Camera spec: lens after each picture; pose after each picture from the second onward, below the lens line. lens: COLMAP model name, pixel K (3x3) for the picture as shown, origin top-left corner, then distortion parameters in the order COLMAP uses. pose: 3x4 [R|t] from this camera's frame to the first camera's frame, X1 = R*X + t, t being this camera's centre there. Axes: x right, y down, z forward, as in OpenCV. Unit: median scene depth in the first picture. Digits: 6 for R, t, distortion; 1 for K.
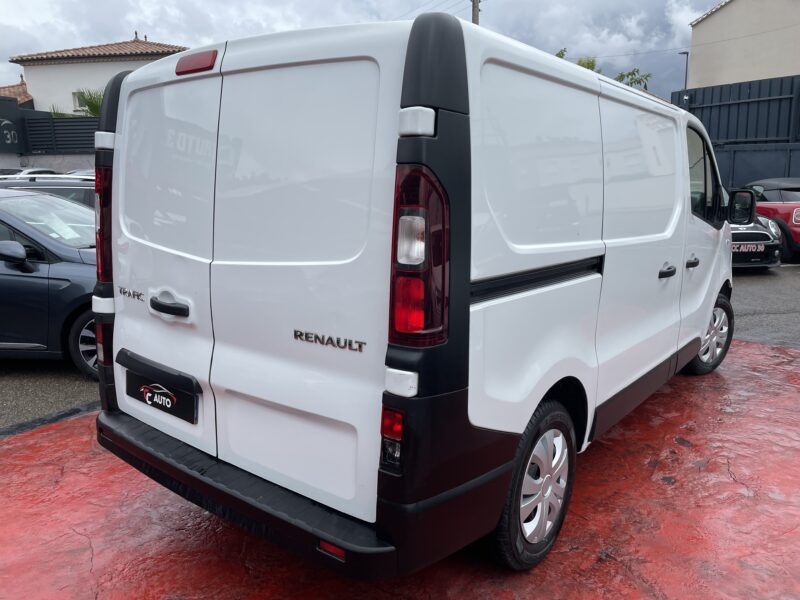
lens RADIAL K [[630.3, 0, 379.0], [0, 630.3, 292.8], [0, 0, 1]] dist [0.079946, -0.140799]
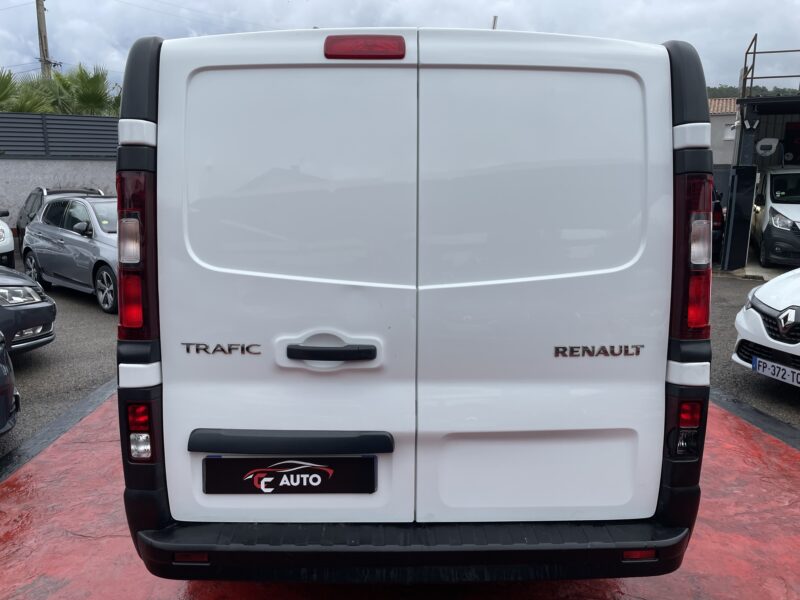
lens RADIAL K [[630.3, 0, 379.0], [0, 630.3, 292.8], [0, 0, 1]] dist [0.079946, -0.140799]
pose [[0.755479, -0.093577, 0.648456, -0.840390], [0.116461, 0.993166, 0.007639, -0.053452], [-0.644739, 0.069749, 0.761214, 0.395234]]
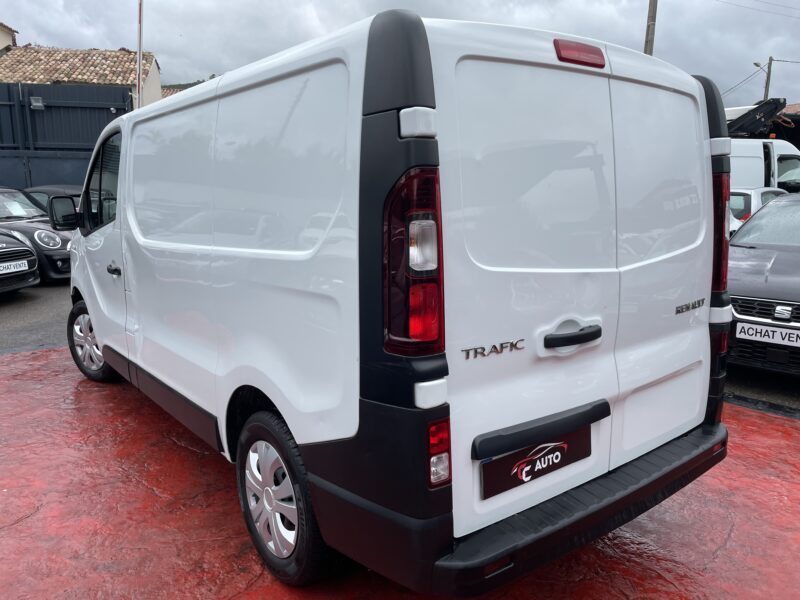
lens RADIAL K [[639.5, 0, 400.0], [0, 639.5, 300.0], [0, 0, 1]] dist [0.004469, -0.037272]
pose [[0.200314, -0.175804, 0.963830, -1.271666], [0.176360, 0.974169, 0.141037, -0.198255], [-0.963728, 0.141730, 0.226144, 1.100340]]
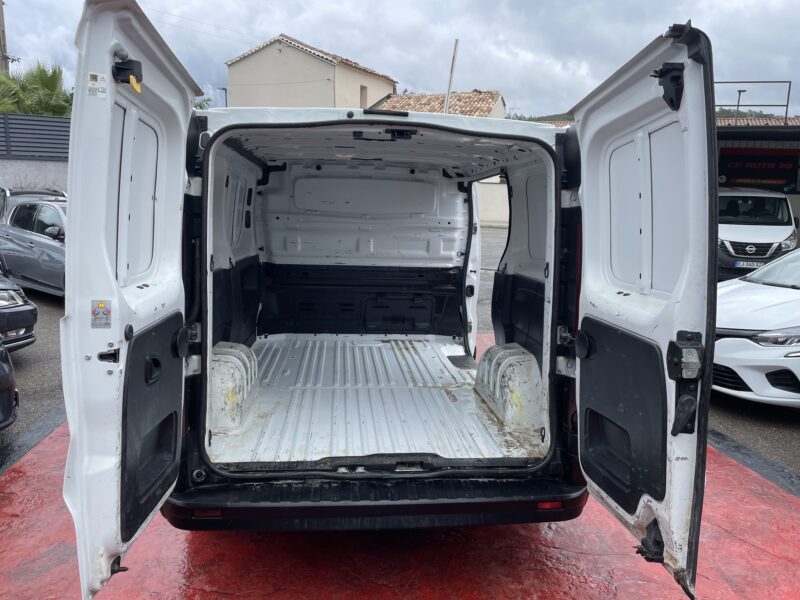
lens RADIAL K [[630.3, 0, 379.0], [0, 630.3, 292.8], [0, 0, 1]] dist [0.079946, -0.140799]
pose [[0.715683, -0.078728, 0.693974, -1.026907], [0.102647, 0.994693, 0.006986, -0.075565], [-0.690841, 0.066235, 0.719966, 0.219920]]
